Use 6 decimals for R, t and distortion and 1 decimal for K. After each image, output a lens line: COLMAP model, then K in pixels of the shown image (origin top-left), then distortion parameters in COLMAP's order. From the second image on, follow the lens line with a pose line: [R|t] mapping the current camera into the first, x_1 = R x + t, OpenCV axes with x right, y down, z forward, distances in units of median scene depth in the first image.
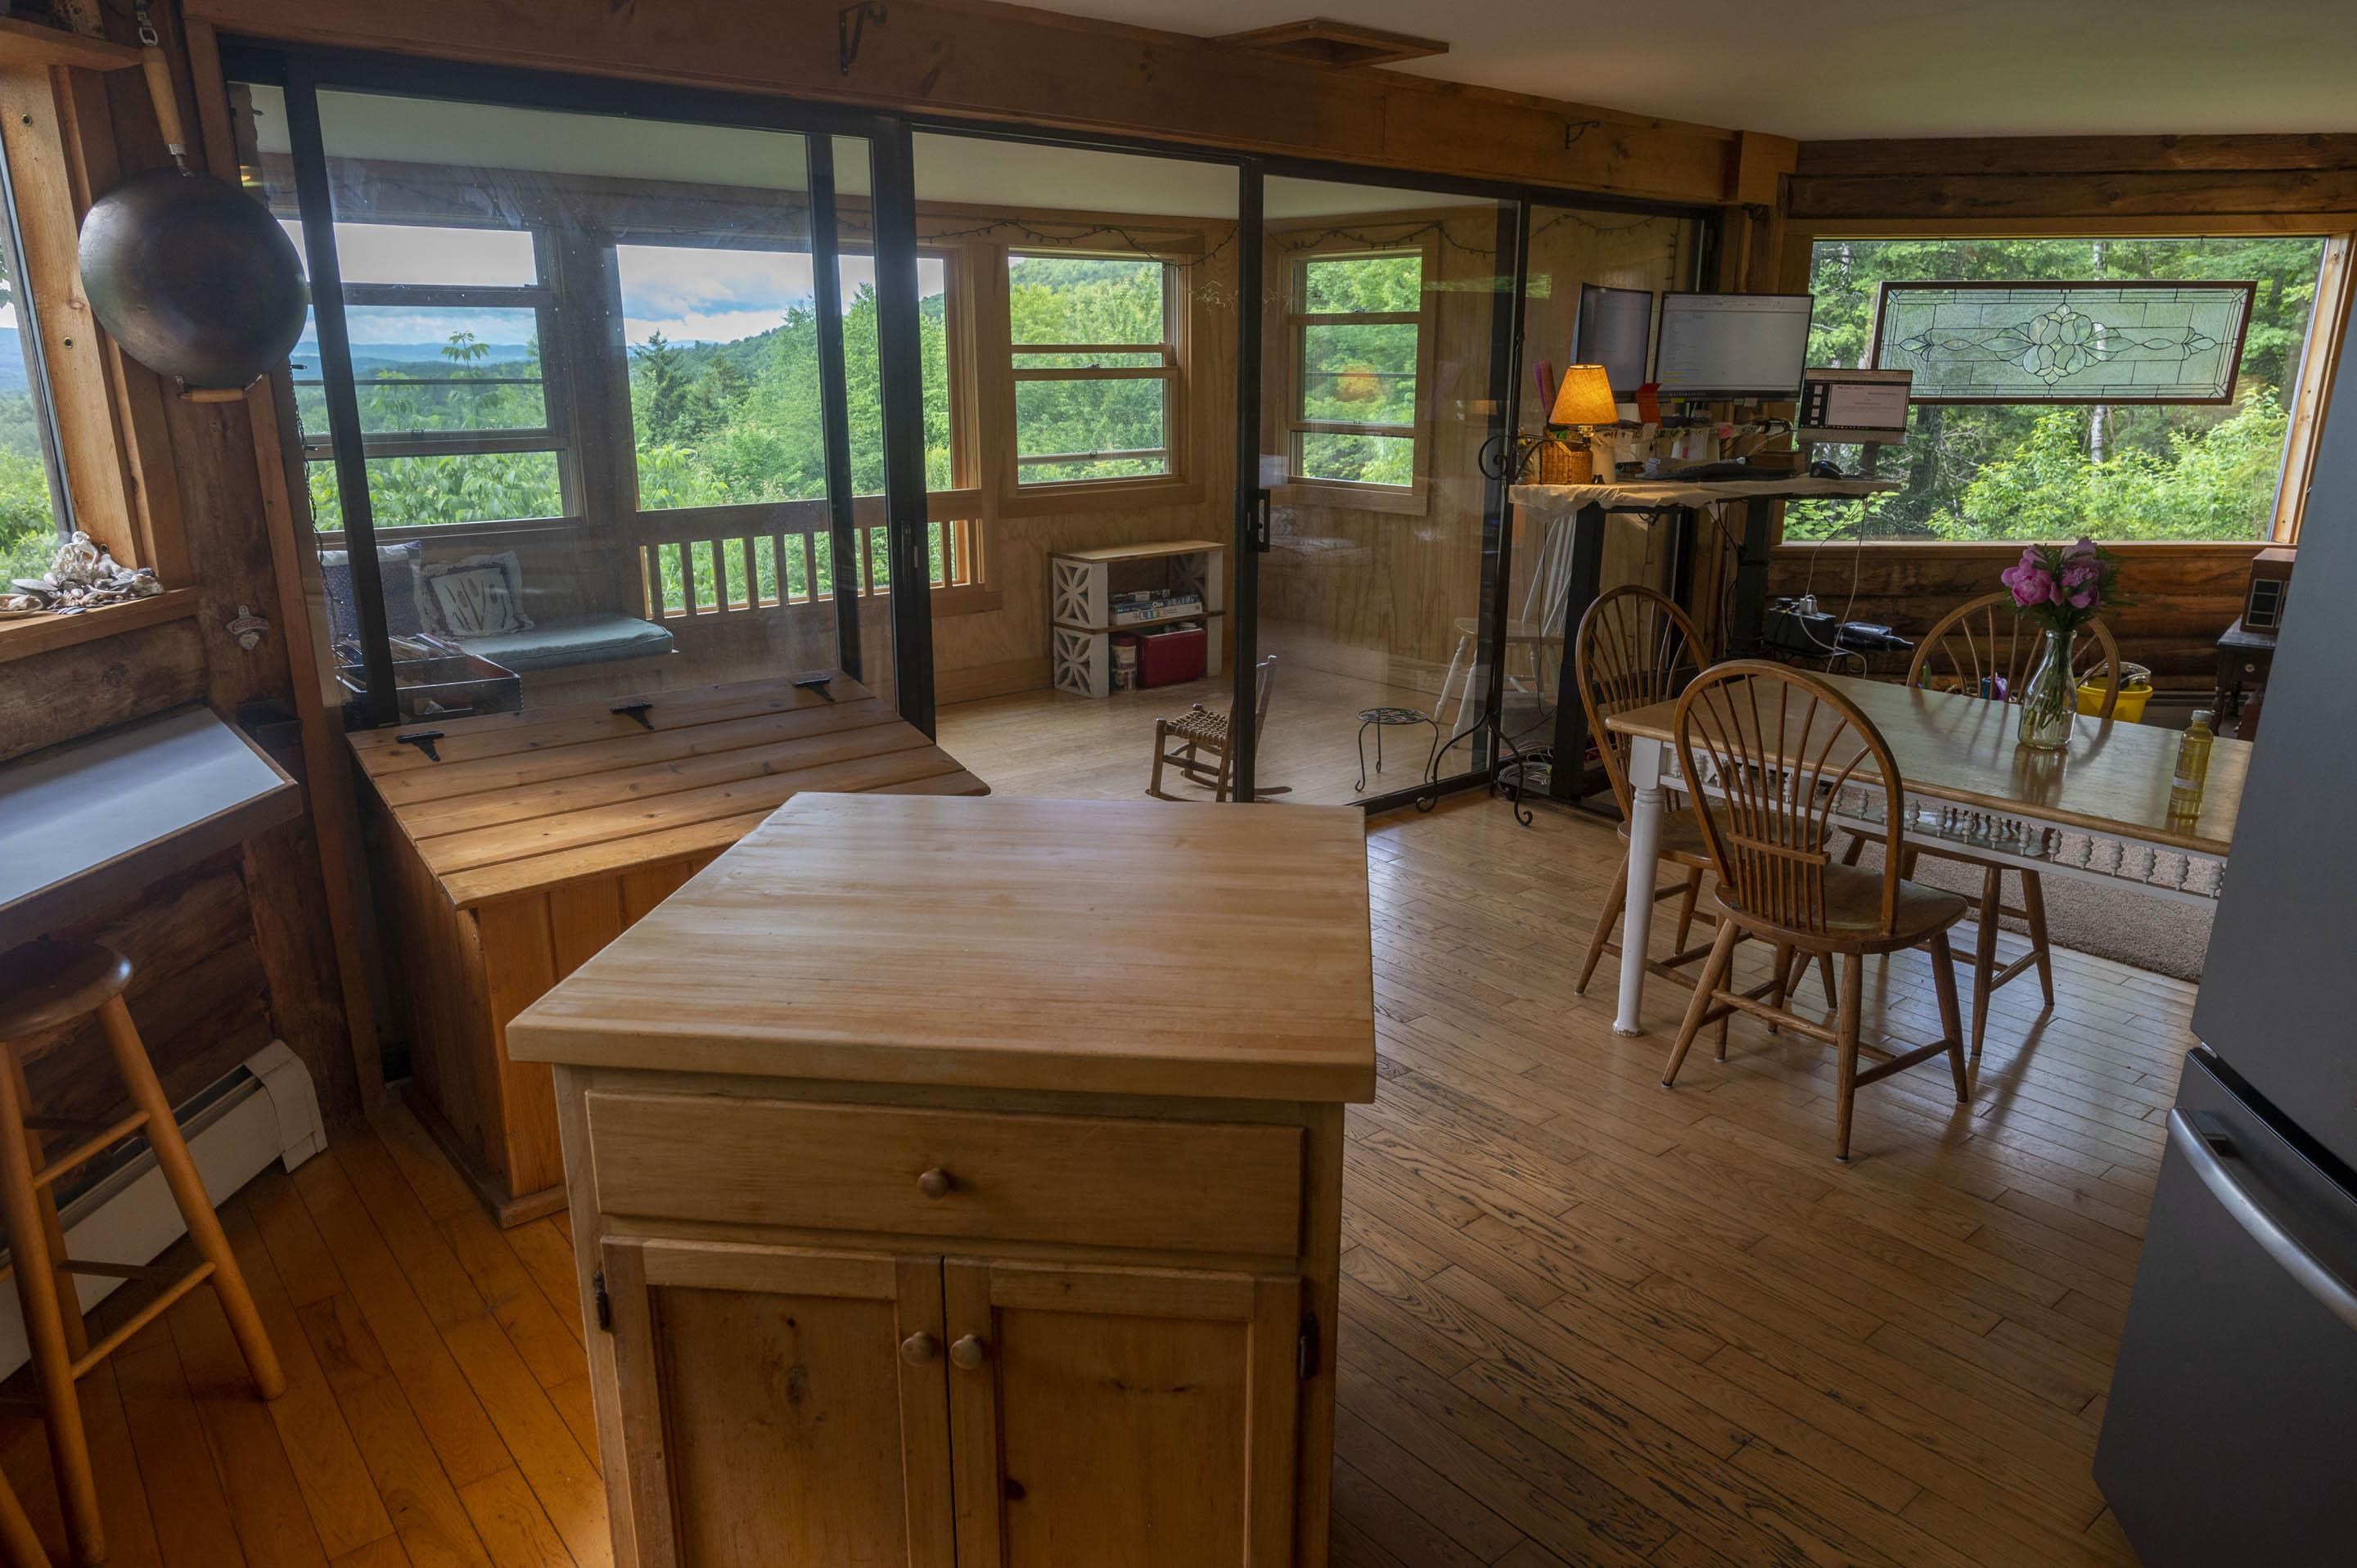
lens RADIAL K [[1541.6, 0, 1178.1], [0, 1541.6, 778.0], [0, 0, 1]] dist [-0.006479, 0.001235]
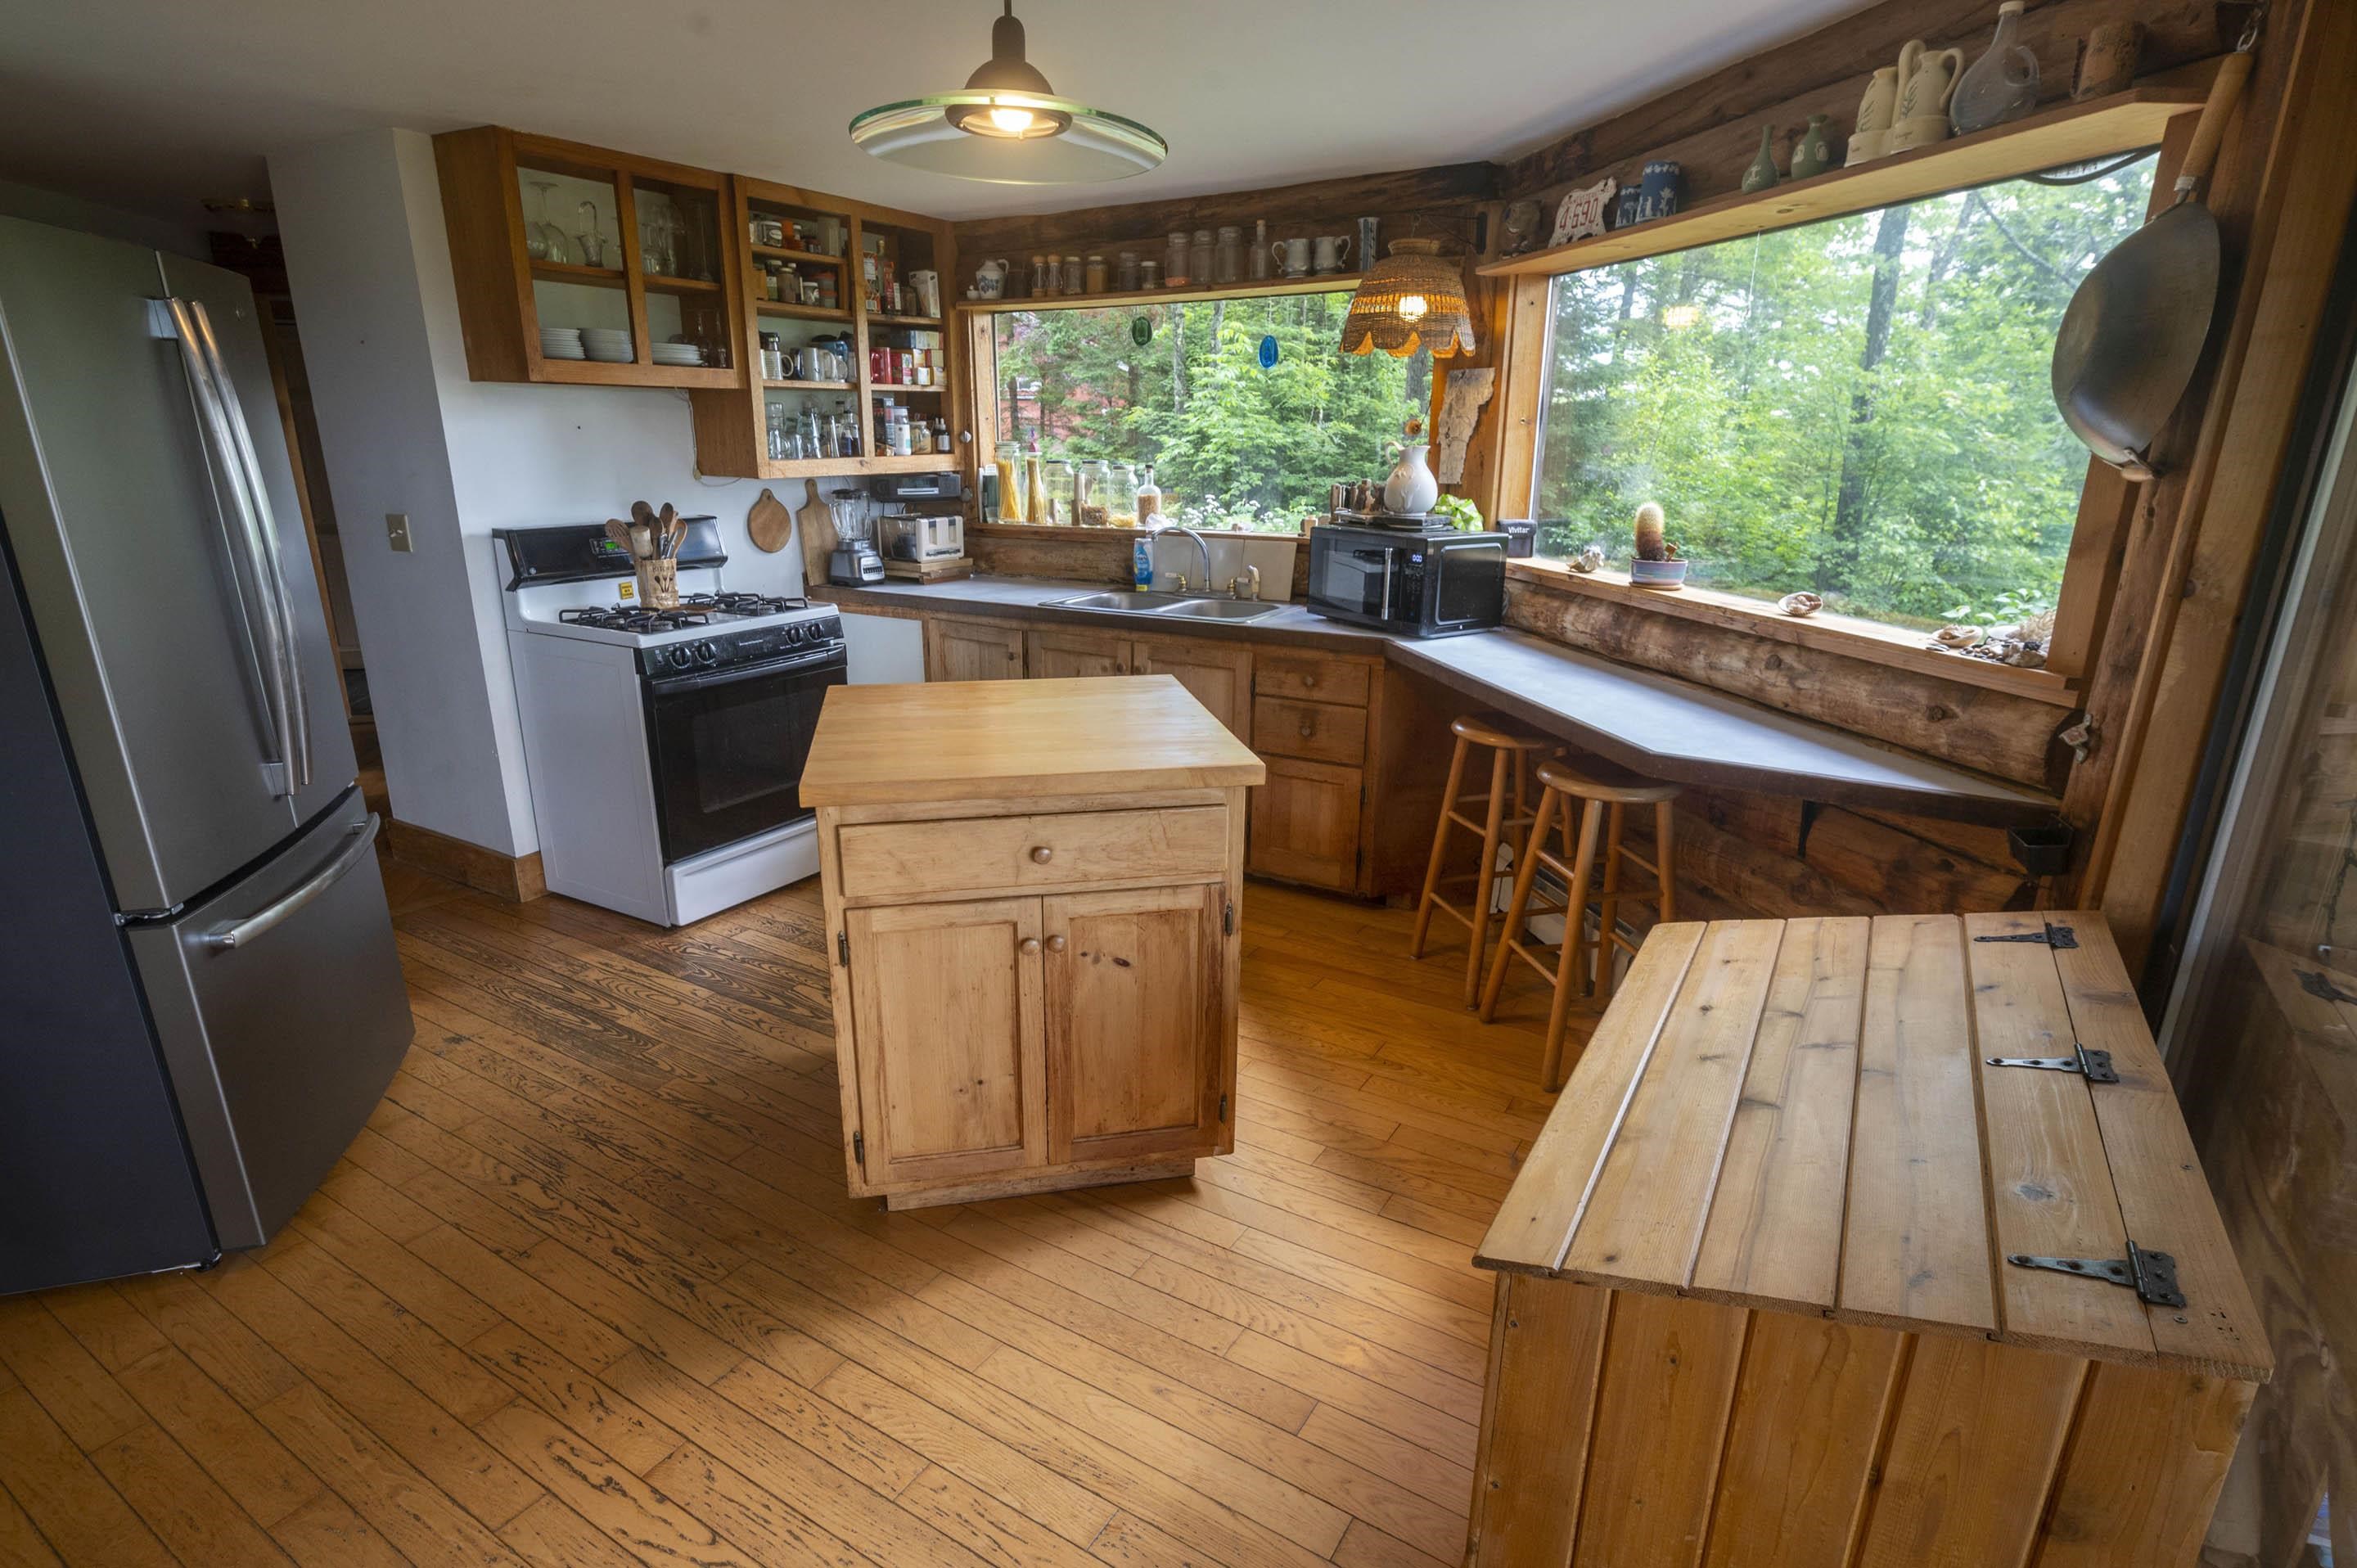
lens RADIAL K [[1174.9, 0, 1178.5], [0, 1174.9, 784.0], [0, 0, 1]] dist [-0.003637, 0.002458]
pose [[-0.947544, 0.081528, -0.309051, 0.038181], [-0.097718, 0.846731, 0.522970, -0.152455], [0.304320, 0.525737, -0.794349, 0.563589]]
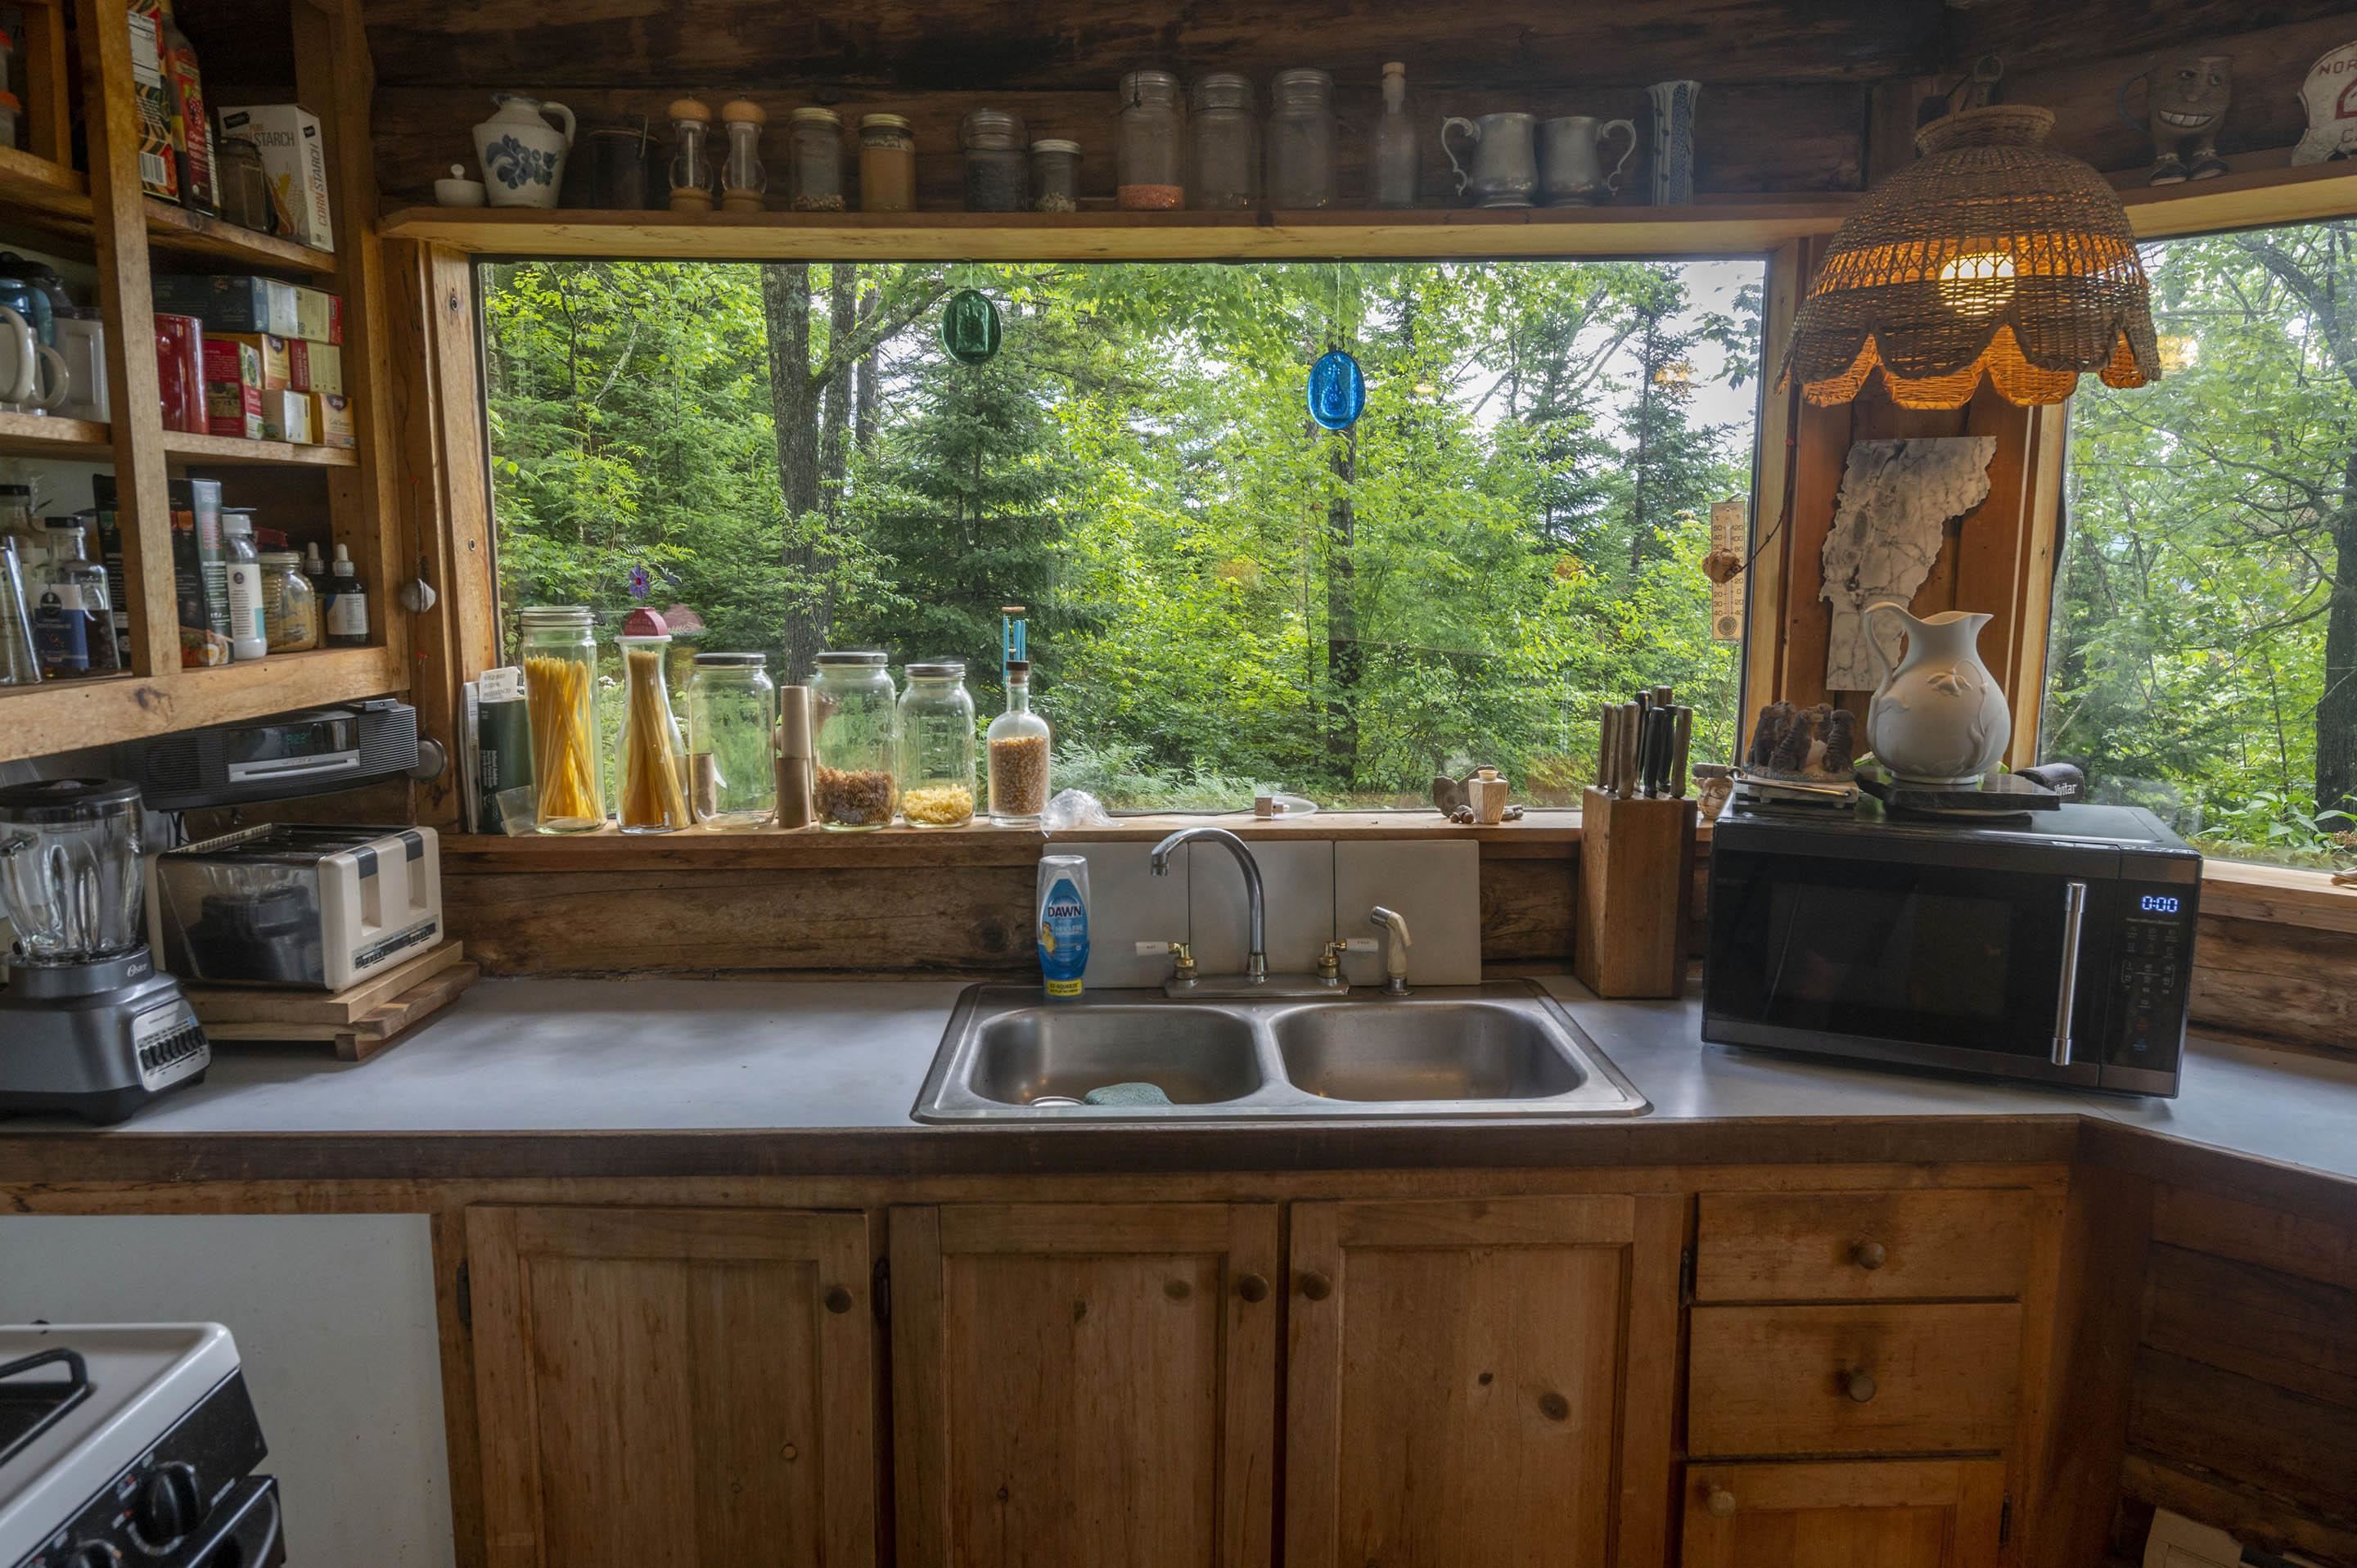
lens RADIAL K [[1547.7, 0, 1172.7], [0, 1547.7, 789.2], [0, 0, 1]] dist [-0.007840, 0.001990]
pose [[-0.638952, 0.108249, -0.761592, 0.070837], [-0.215091, 0.925418, 0.311989, -0.044023], [0.738563, 0.363158, -0.568015, 0.166820]]
